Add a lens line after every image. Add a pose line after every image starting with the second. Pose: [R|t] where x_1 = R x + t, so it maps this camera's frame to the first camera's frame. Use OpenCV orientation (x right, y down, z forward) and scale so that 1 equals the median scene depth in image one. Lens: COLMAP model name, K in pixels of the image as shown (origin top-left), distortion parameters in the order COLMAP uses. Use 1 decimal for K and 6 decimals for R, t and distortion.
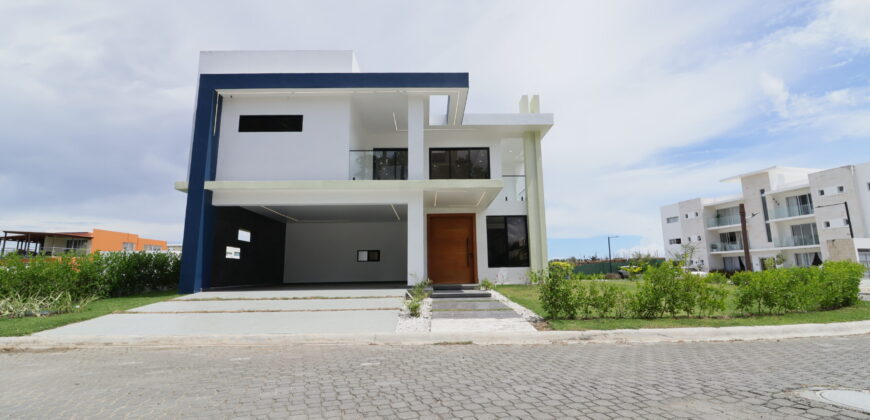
lens RADIAL K [[406.6, 0, 438.3], [0, 406.6, 205.9], [0, 0, 1]] dist [-0.000372, -0.000277]
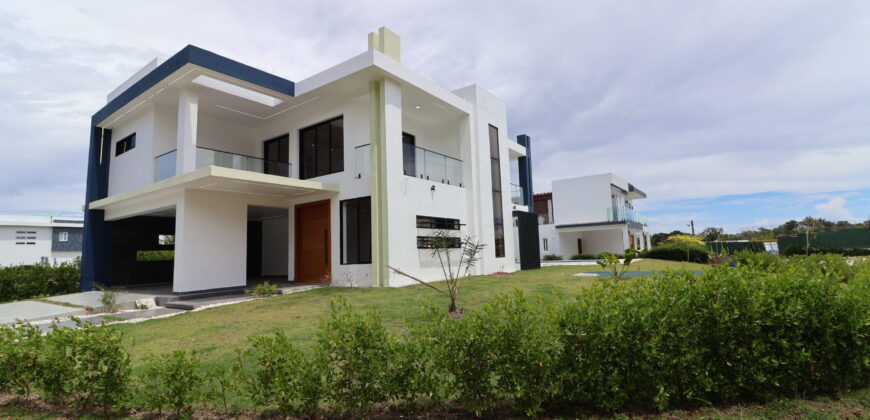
lens RADIAL K [[406.6, 0, 436.7], [0, 406.6, 207.5], [0, 0, 1]] dist [0.000196, -0.000395]
pose [[0.796291, -0.082843, -0.599214, 0.954228], [0.125363, 0.991672, 0.029493, 0.047792], [0.591780, -0.098604, 0.800046, 0.584333]]
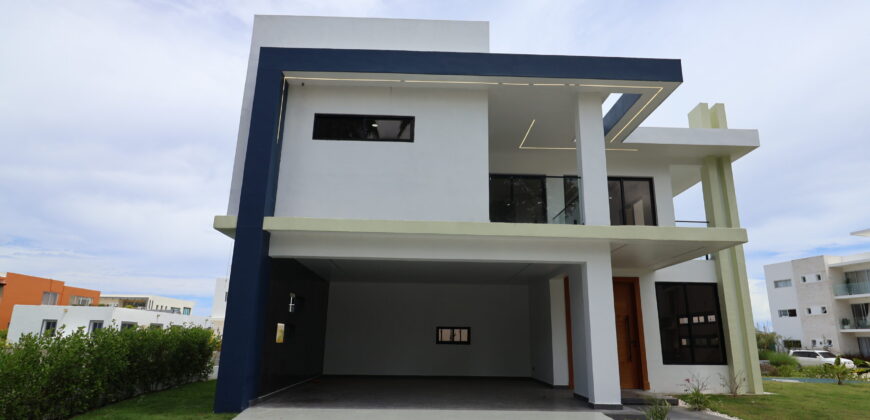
lens RADIAL K [[514.3, 0, 437.3], [0, 514.3, 202.7], [0, 0, 1]] dist [-0.003067, -0.002377]
pose [[0.999492, 0.031535, 0.004665, -0.298325], [-0.030940, 0.994880, -0.096215, -0.014532], [-0.007675, 0.096022, 0.995350, 0.219643]]
